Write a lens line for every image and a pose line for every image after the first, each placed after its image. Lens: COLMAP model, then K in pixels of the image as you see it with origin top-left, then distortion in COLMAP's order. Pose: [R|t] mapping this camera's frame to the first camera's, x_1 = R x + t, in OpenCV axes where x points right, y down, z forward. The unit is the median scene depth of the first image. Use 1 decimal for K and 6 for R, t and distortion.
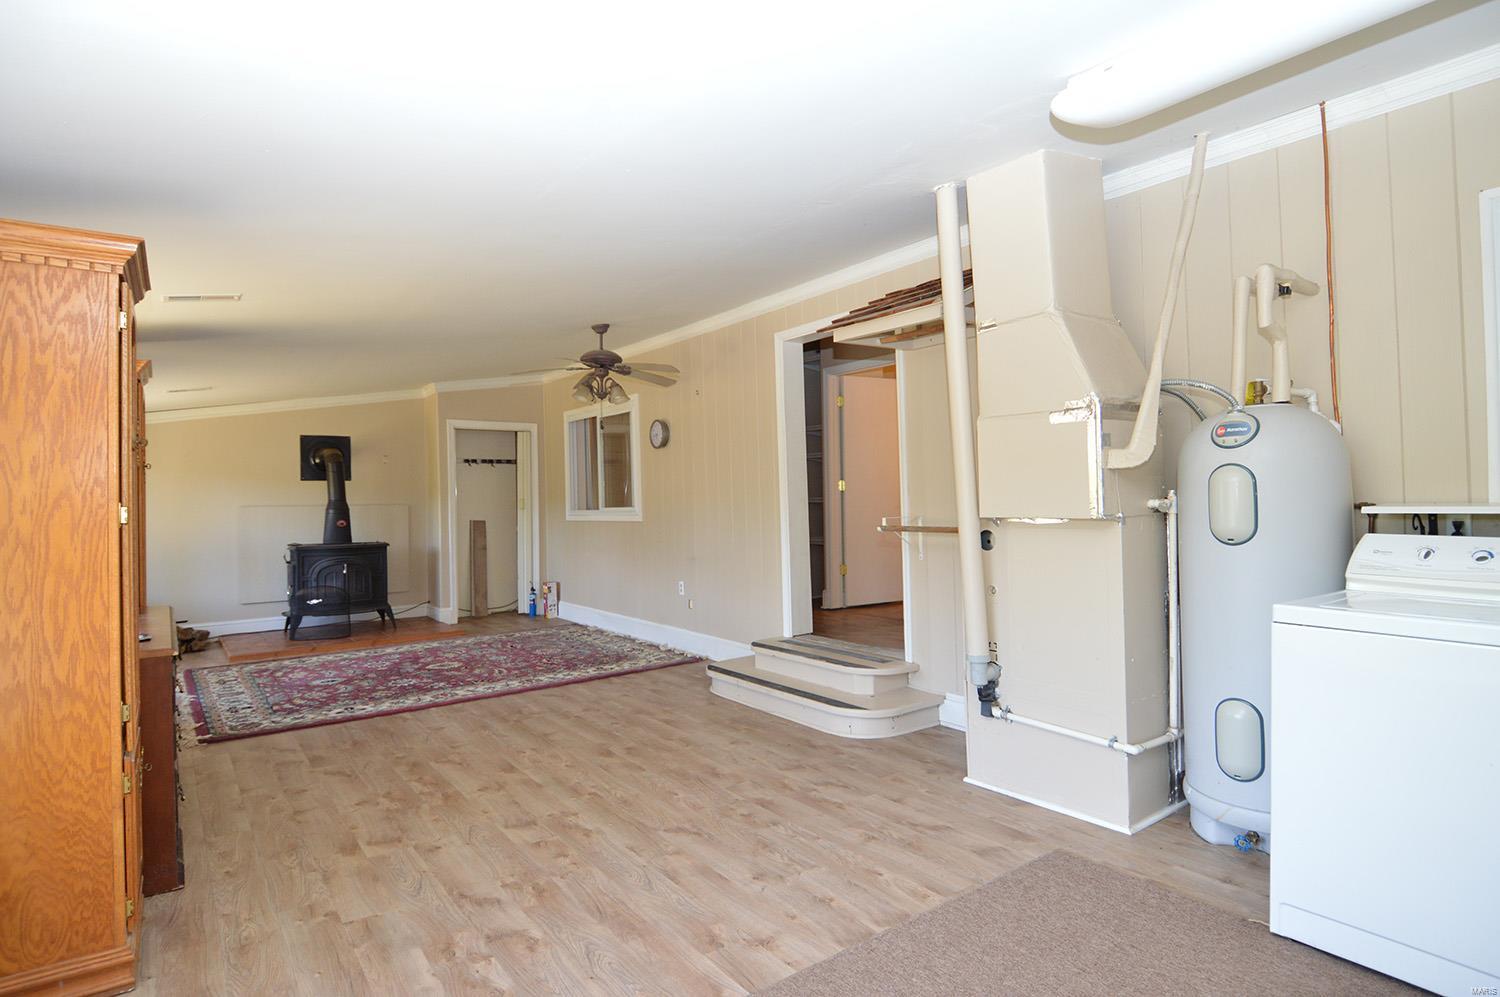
lens RADIAL K [[799.2, 0, 754.3], [0, 799.2, 500.1], [0, 0, 1]] dist [0.015573, -0.026342]
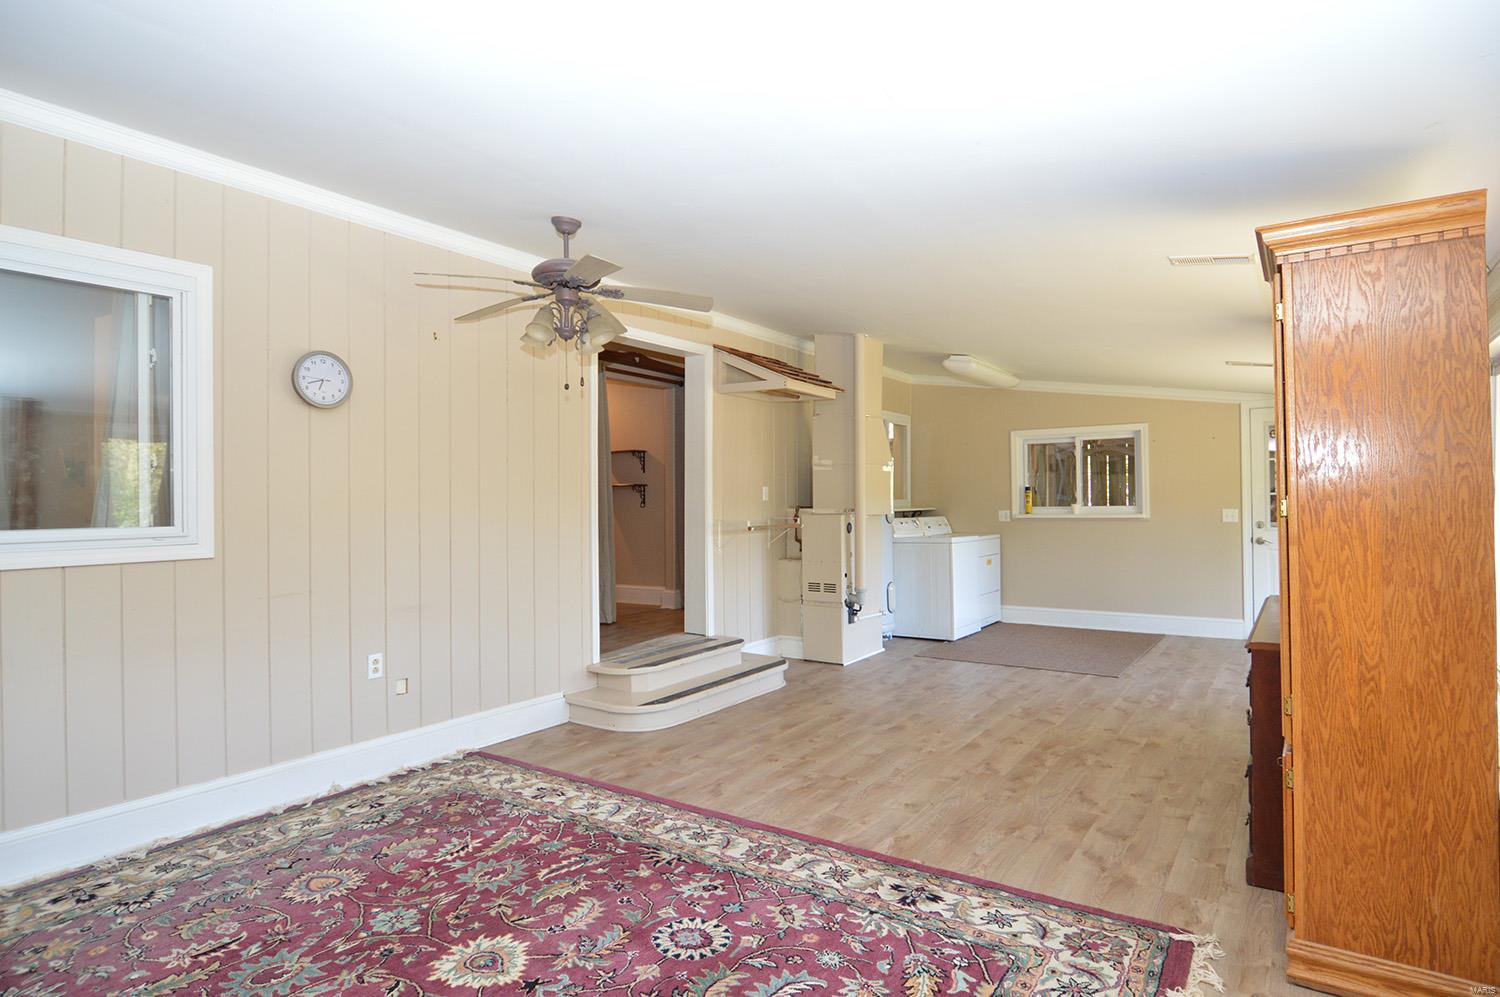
lens RADIAL K [[799.2, 0, 754.3], [0, 799.2, 500.1], [0, 0, 1]] dist [0.015573, -0.026342]
pose [[-0.322082, 0.025271, 0.946374, -0.638552], [0.018592, 0.999620, -0.020365, 0.009025], [-0.946529, 0.011036, -0.322430, 0.830999]]
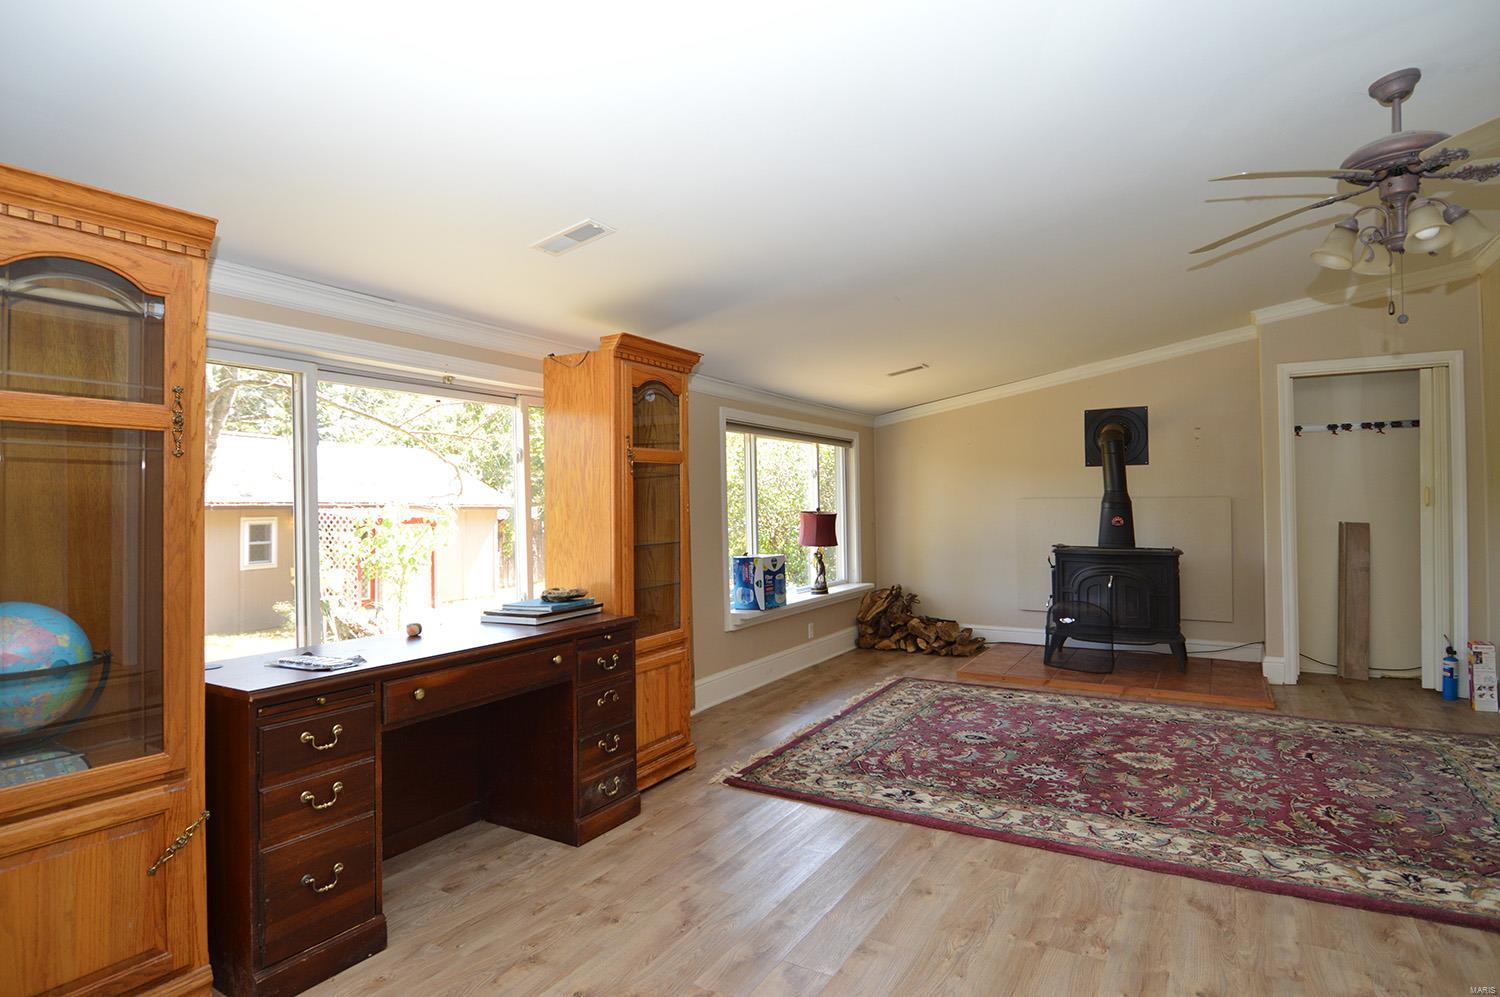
lens RADIAL K [[799.2, 0, 754.3], [0, 799.2, 500.1], [0, 0, 1]] dist [0.015573, -0.026342]
pose [[0.388466, 0.009143, -0.921418, 0.051322], [0.003242, 0.999931, 0.011289, -0.000539], [0.921457, -0.007372, 0.388410, 0.404605]]
